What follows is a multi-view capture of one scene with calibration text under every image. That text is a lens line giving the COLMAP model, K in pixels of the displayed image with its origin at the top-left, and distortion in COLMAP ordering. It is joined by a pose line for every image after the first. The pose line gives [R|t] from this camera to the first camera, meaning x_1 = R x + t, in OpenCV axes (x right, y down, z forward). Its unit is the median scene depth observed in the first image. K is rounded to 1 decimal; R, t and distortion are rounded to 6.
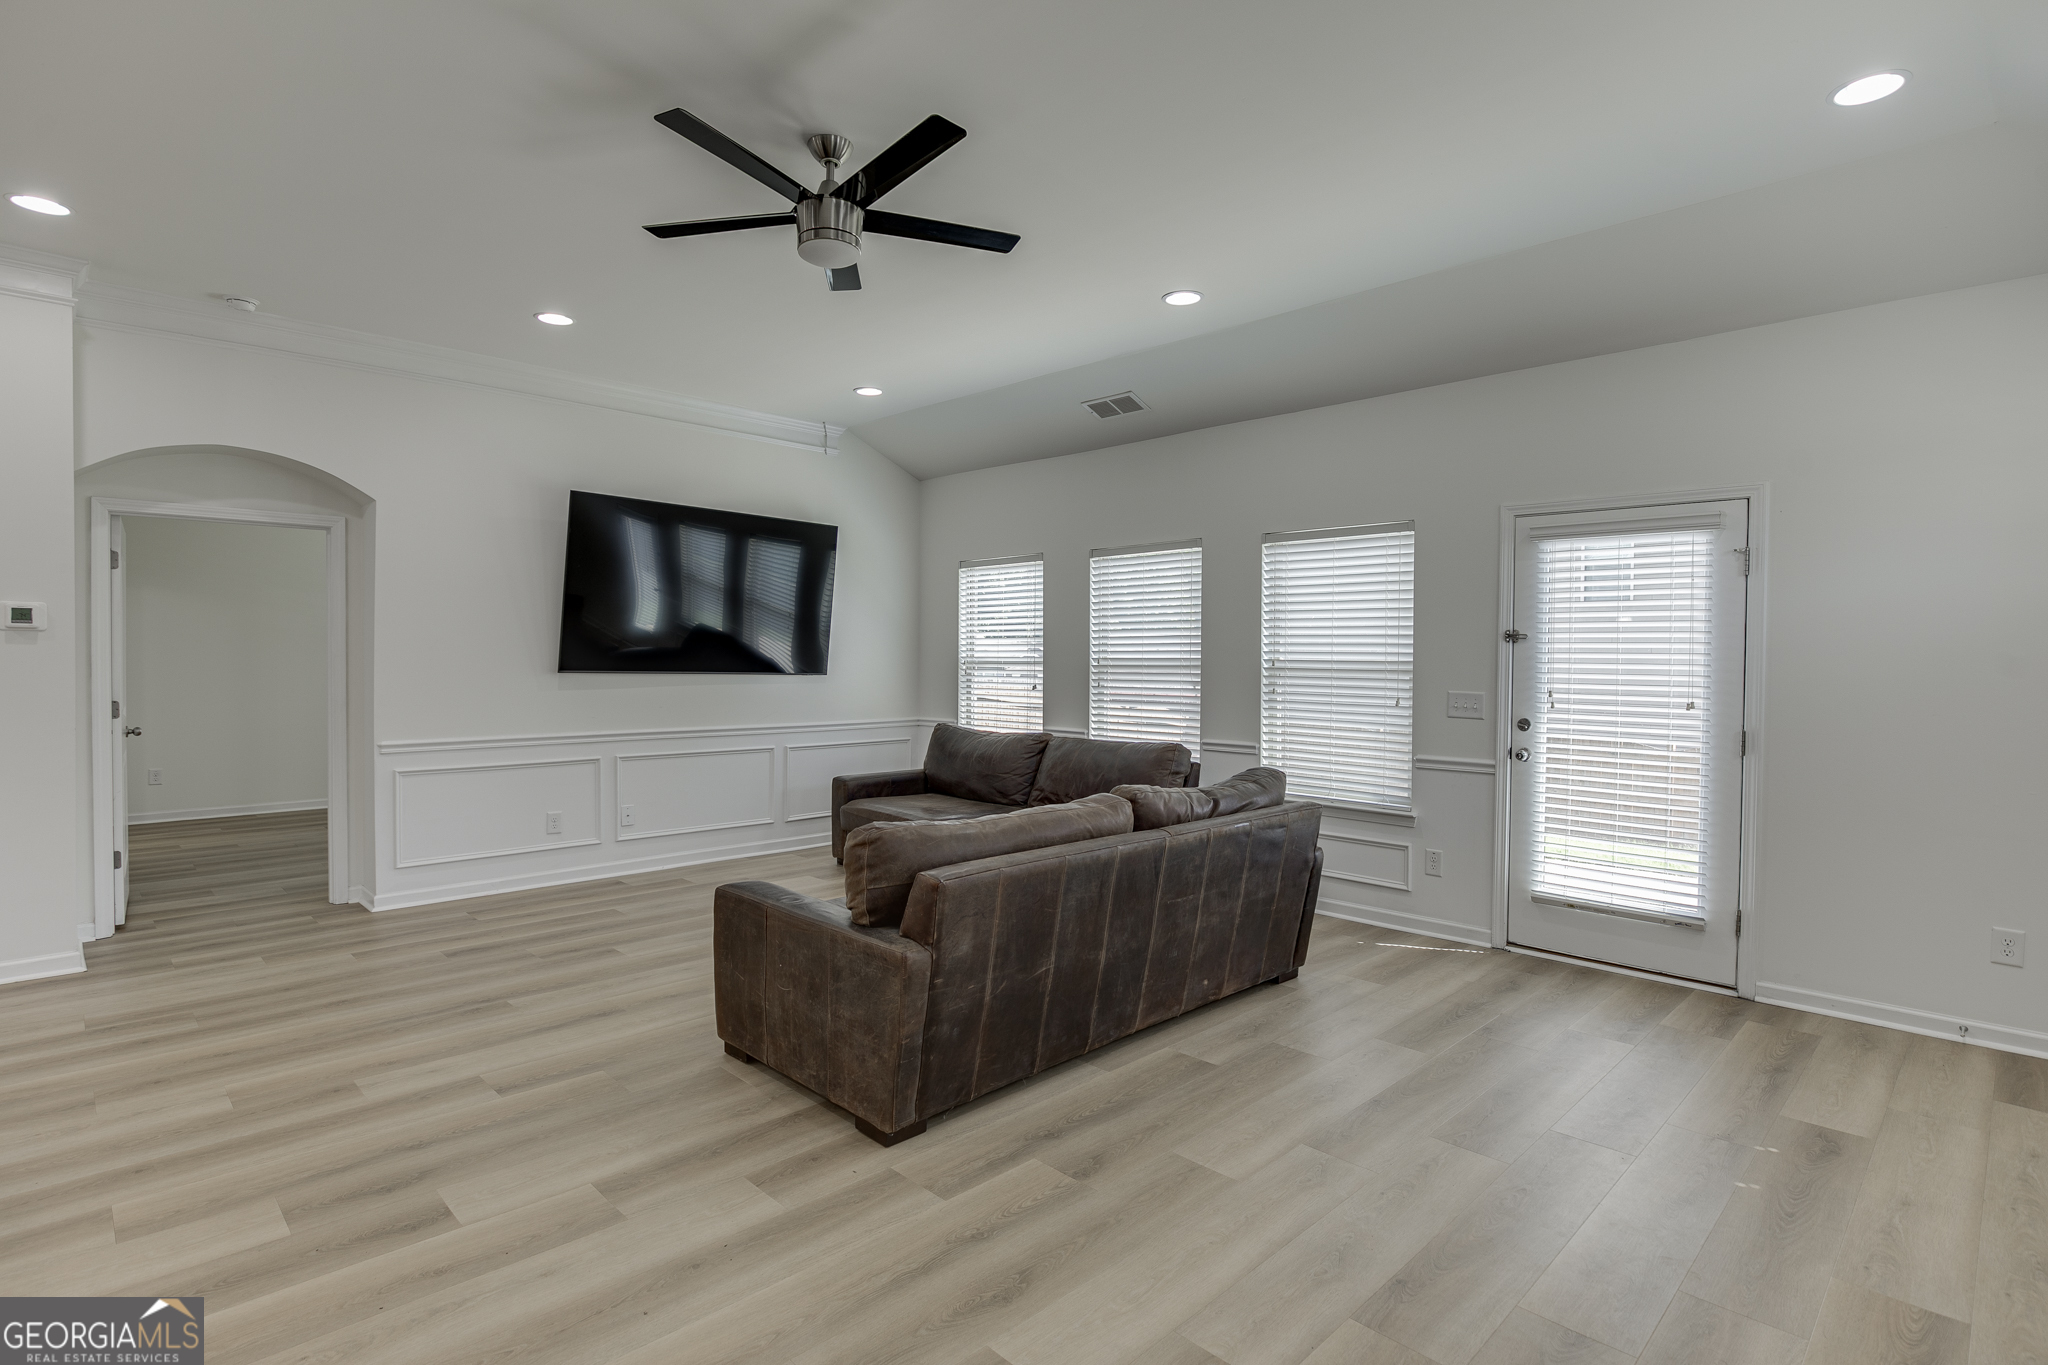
lens RADIAL K [[1018.4, 0, 1024.0], [0, 1018.4, 682.5], [0, 0, 1]] dist [-0.020049, 0.014442]
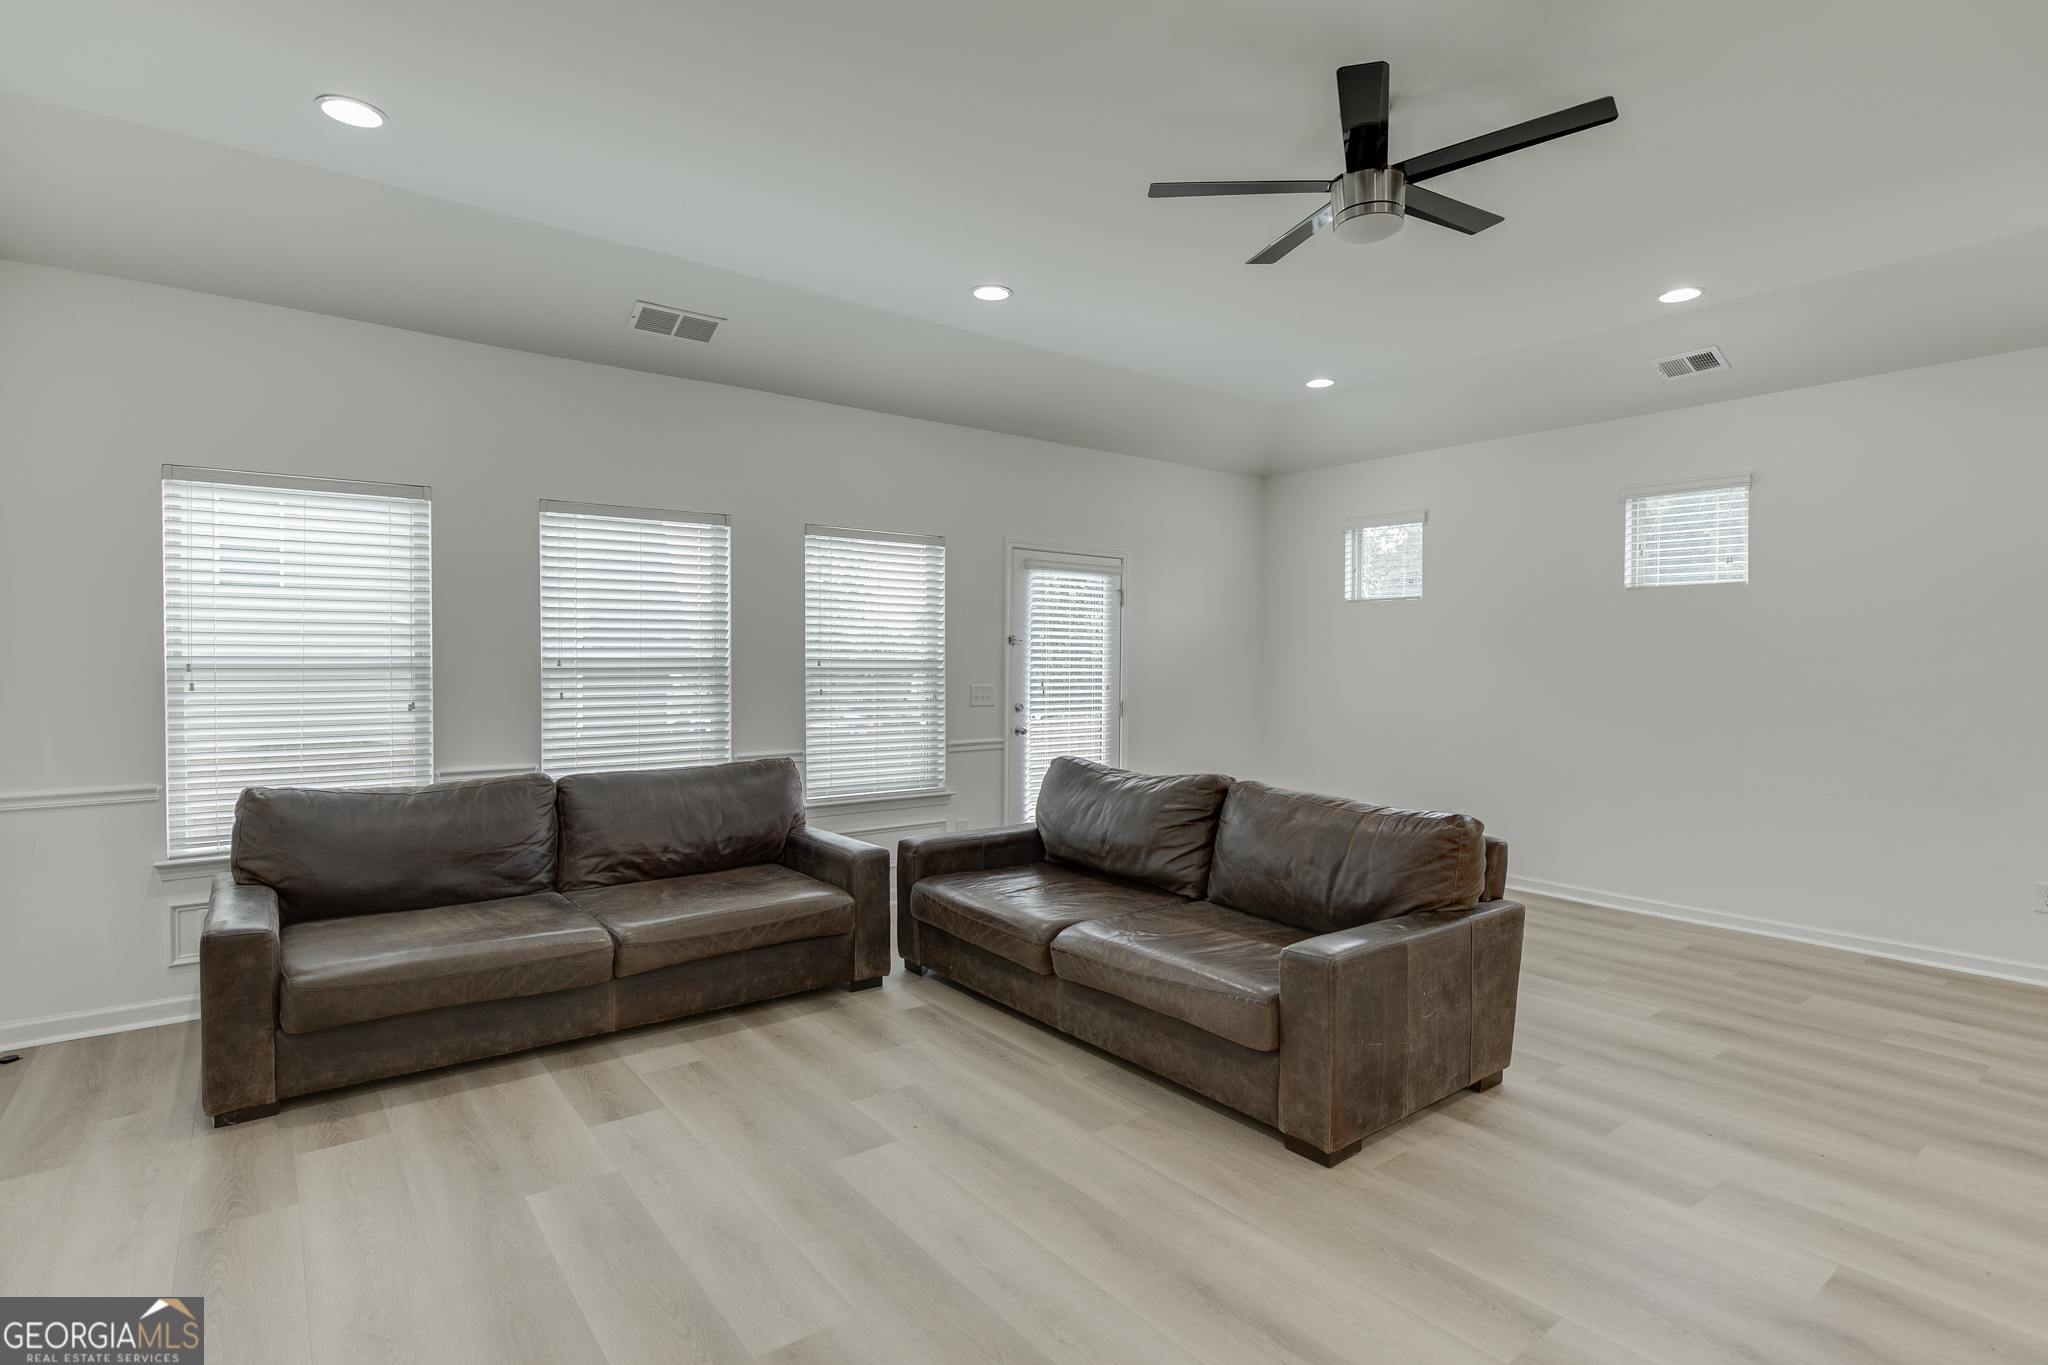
lens RADIAL K [[1018.4, 0, 1024.0], [0, 1018.4, 682.5], [0, 0, 1]] dist [-0.020049, 0.014442]
pose [[0.113032, -0.031603, 0.993089, -0.802780], [0.019065, 0.999379, 0.029633, -0.029973], [-0.993408, 0.015584, 0.113564, 0.838297]]
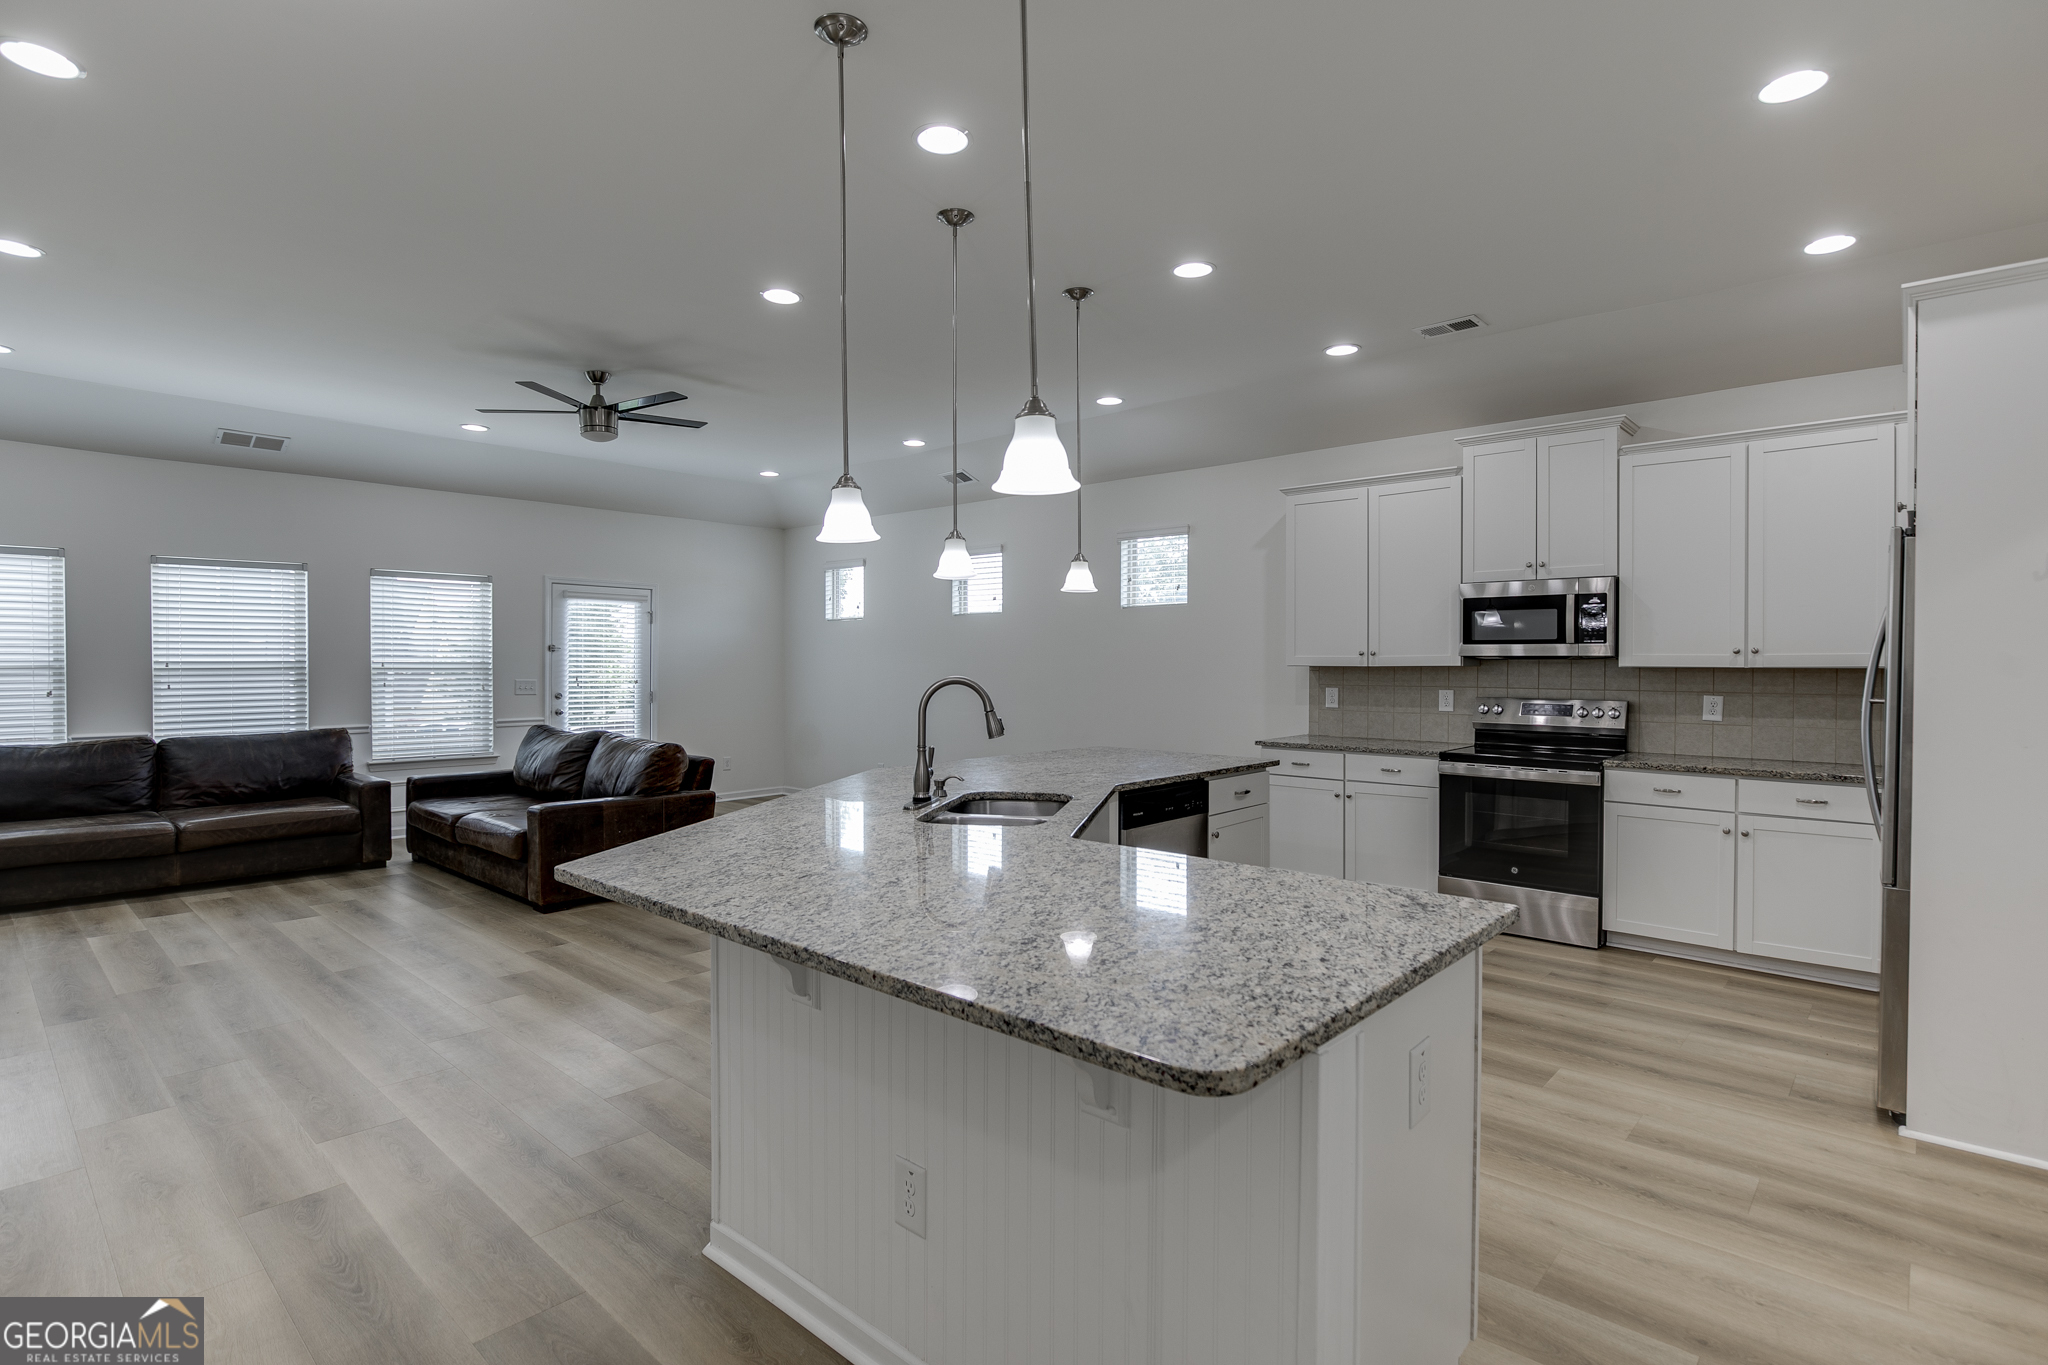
lens RADIAL K [[1031.6, 0, 1024.0], [0, 1031.6, 682.5], [0, 0, 1]] dist [-0.002055, -0.000033]
pose [[-0.045410, -0.028464, 0.998563, -1.413374], [0.020145, 0.999365, 0.029403, -0.021722], [-0.998765, 0.021451, -0.044808, 0.234178]]
